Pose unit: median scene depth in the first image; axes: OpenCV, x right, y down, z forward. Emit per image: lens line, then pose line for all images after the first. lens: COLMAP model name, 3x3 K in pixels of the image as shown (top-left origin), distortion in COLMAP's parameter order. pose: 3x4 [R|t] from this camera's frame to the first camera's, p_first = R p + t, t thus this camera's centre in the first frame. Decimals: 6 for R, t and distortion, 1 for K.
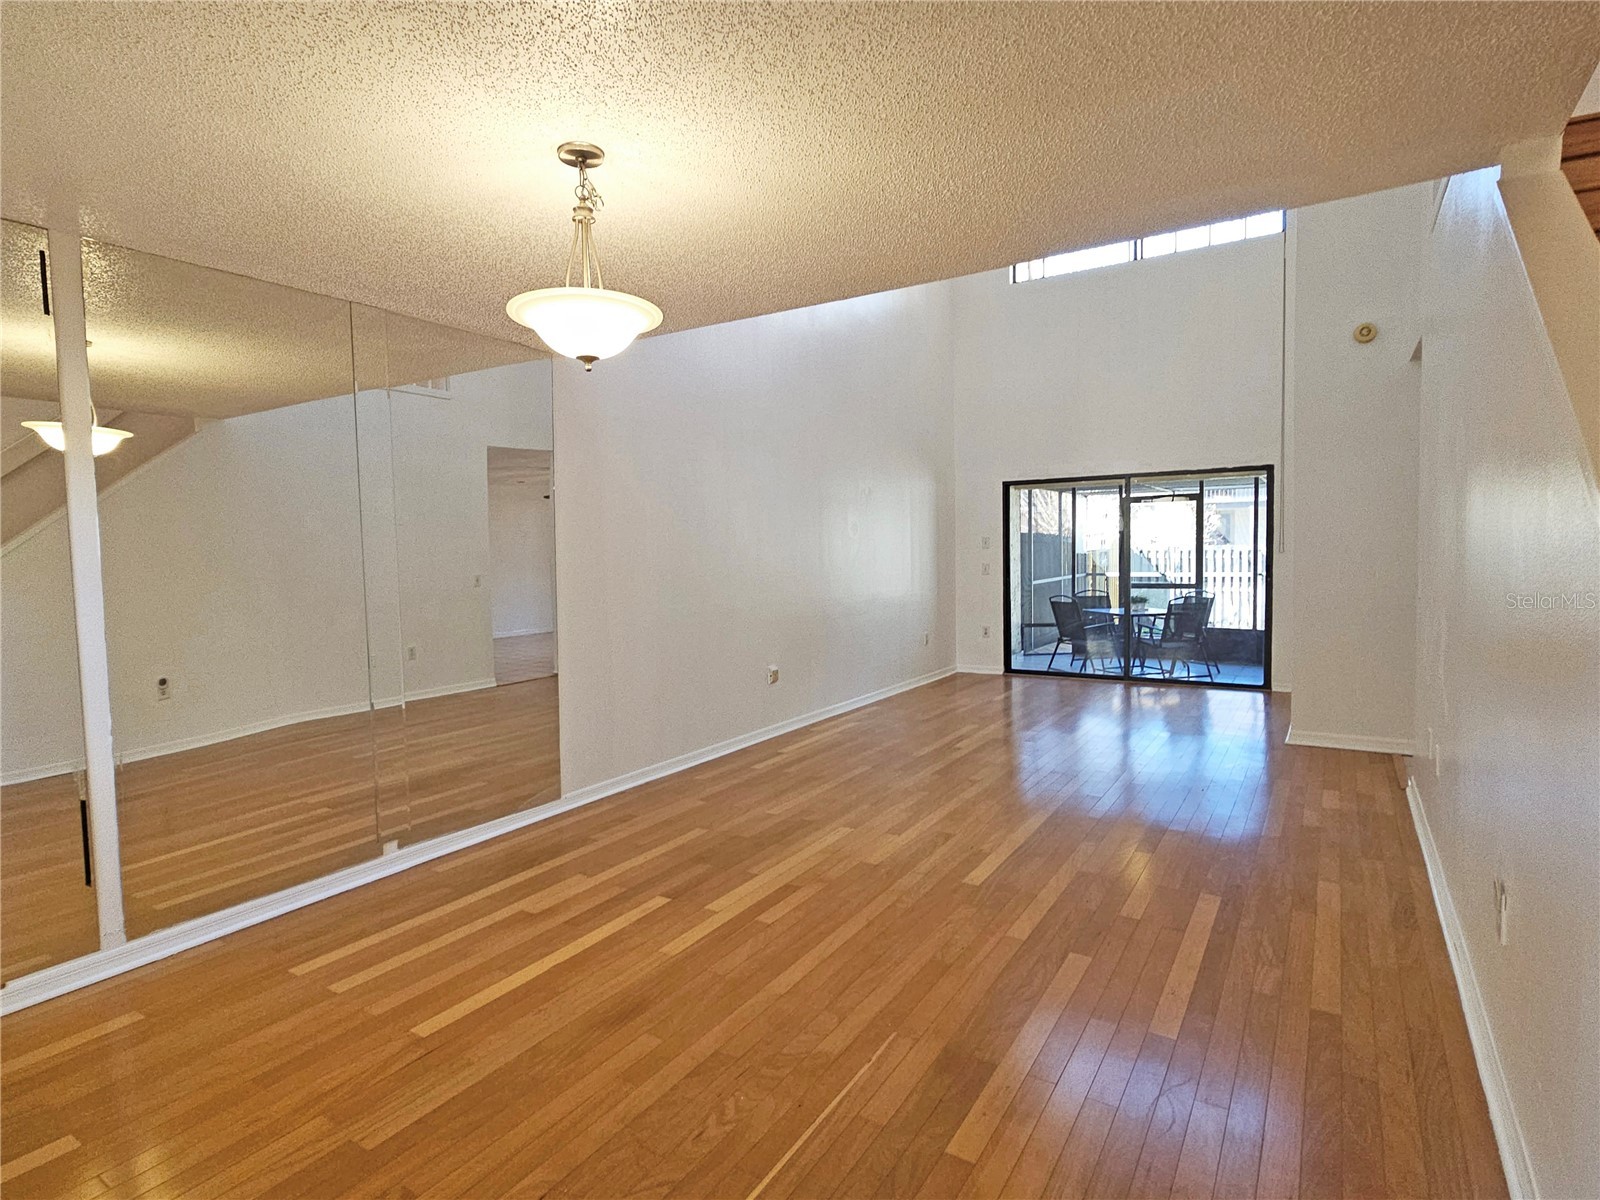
lens RADIAL K [[845.7, 0, 800.0], [0, 845.7, 600.0], [0, 0, 1]] dist [-0.002994, -0.000274]
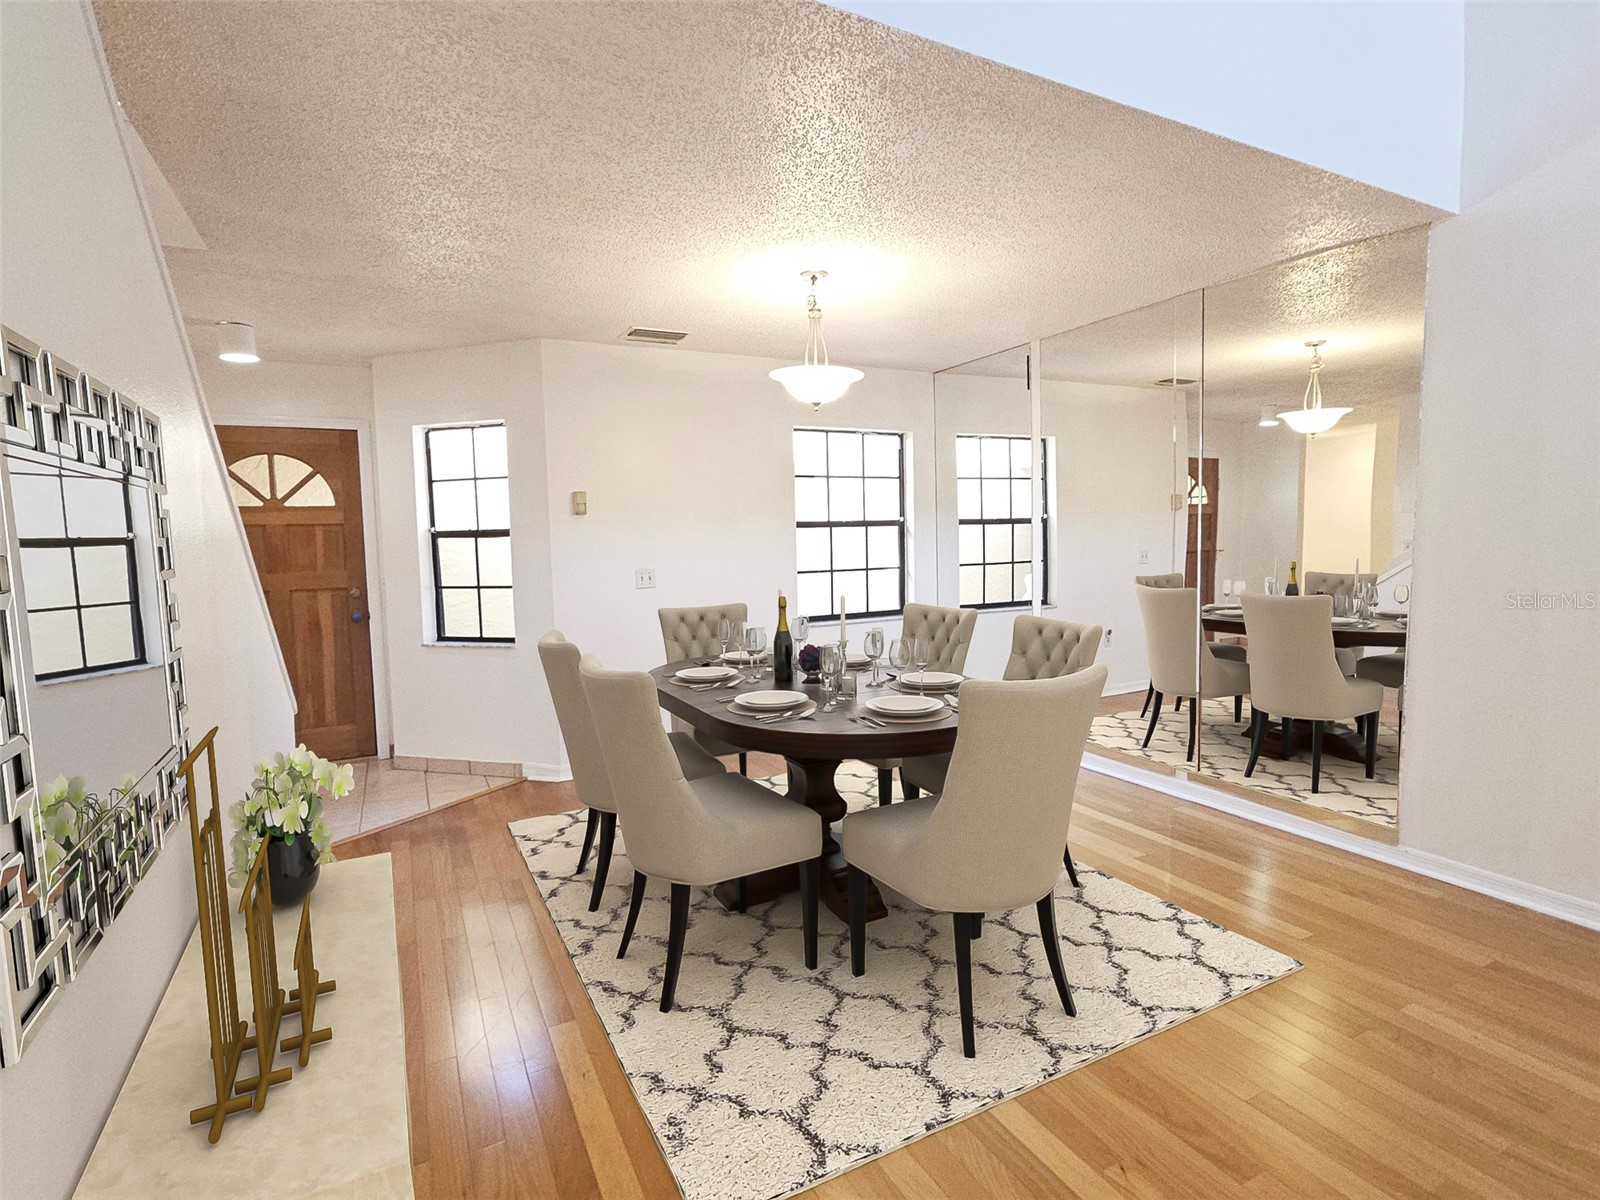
lens RADIAL K [[784.3, 0, 800.0], [0, 784.3, 600.0], [0, 0, 1]] dist [-0.002753, 0.000292]
pose [[-0.498604, 0.103930, -0.860577, 0.414679], [-0.023394, 0.990811, 0.133213, -0.044328], [0.866514, 0.086553, -0.491591, 0.662599]]
